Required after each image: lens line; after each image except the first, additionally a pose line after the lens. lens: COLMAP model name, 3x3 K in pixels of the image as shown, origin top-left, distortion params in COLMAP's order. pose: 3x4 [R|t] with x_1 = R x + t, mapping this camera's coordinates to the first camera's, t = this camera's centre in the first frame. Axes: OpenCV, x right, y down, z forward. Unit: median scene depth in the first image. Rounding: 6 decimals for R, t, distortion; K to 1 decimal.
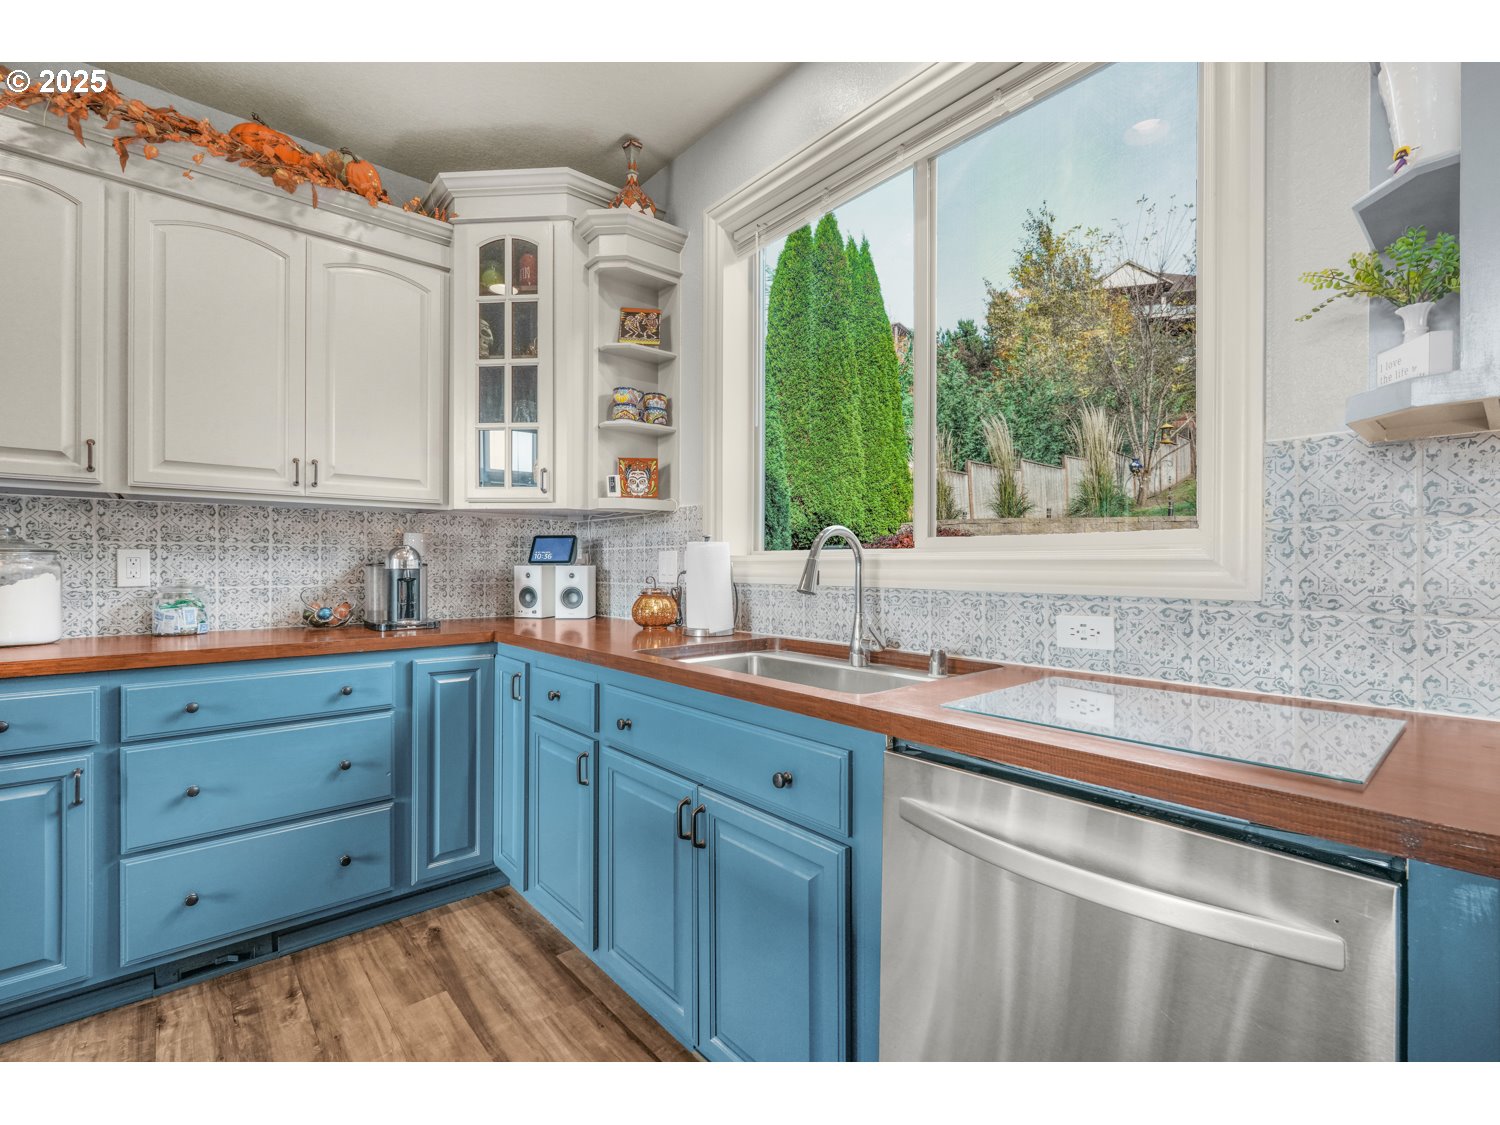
lens RADIAL K [[672.0, 0, 748.1], [0, 672.0, 566.3], [0, 0, 1]] dist [0.001552, -0.000056]
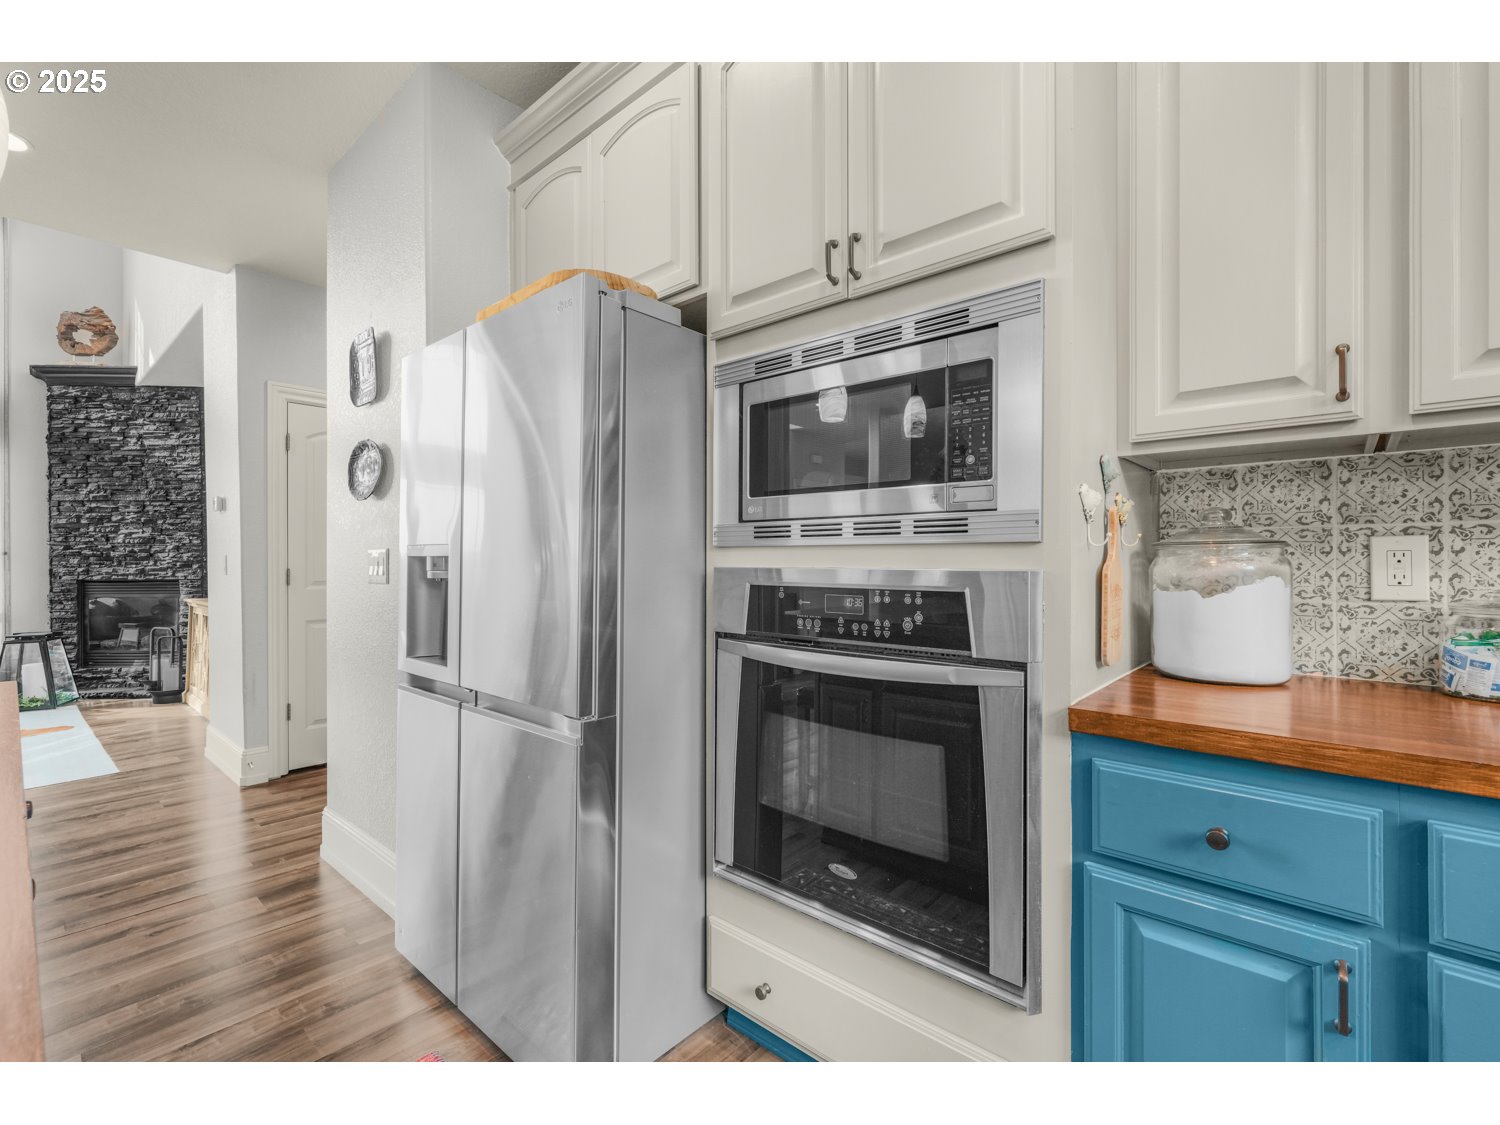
lens RADIAL K [[661.8, 0, 753.9], [0, 661.8, 561.4], [0, 0, 1]] dist [0.001317, 0.000371]
pose [[0.134063, -0.002831, -0.990969, -0.438247], [0.000079, 0.999996, -0.002846, -0.002019], [0.990973, 0.000303, 0.134062, 0.386091]]
